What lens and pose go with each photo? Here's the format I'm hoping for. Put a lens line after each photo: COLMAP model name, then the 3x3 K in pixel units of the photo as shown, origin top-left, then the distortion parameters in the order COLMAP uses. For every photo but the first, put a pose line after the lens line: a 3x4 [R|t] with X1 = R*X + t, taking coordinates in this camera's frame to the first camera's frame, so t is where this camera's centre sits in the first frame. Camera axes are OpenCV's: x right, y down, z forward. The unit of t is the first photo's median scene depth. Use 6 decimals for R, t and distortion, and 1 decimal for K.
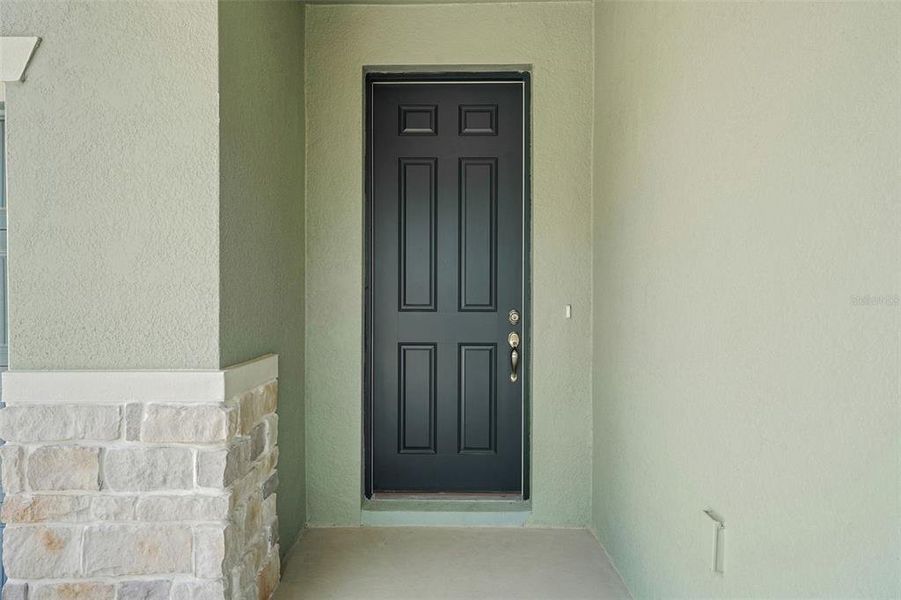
lens RADIAL K [[370.7, 0, 451.4], [0, 370.7, 300.0], [0, 0, 1]] dist [-0.015116, 0.000123]
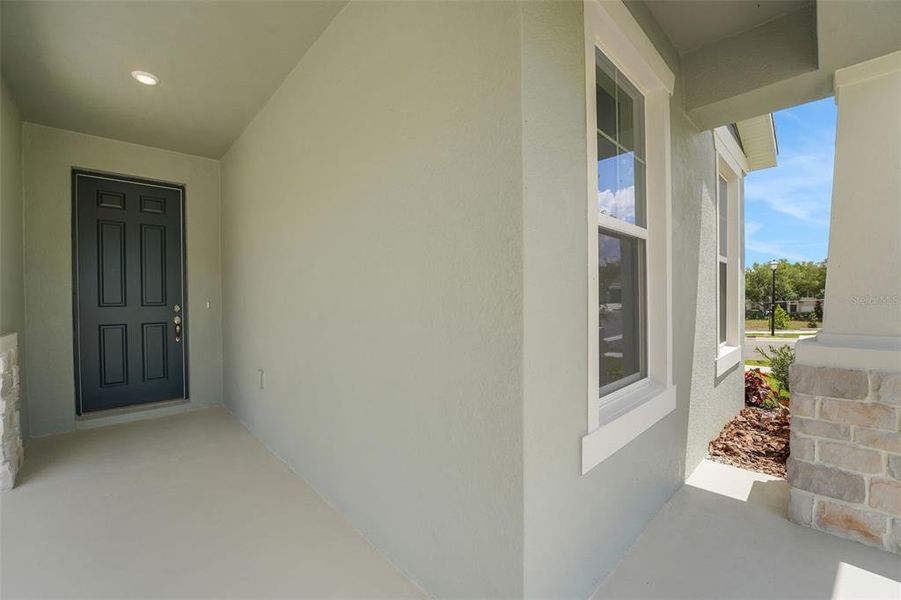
lens RADIAL K [[370.7, 0, 444.4], [0, 370.7, 302.2], [0, 0, 1]] dist [-0.015116, 0.000123]
pose [[0.692047, -0.017278, 0.721646, -0.258796], [0.017880, 0.999817, 0.006791, 0.024956], [-0.721631, 0.008203, 0.692229, -1.379845]]
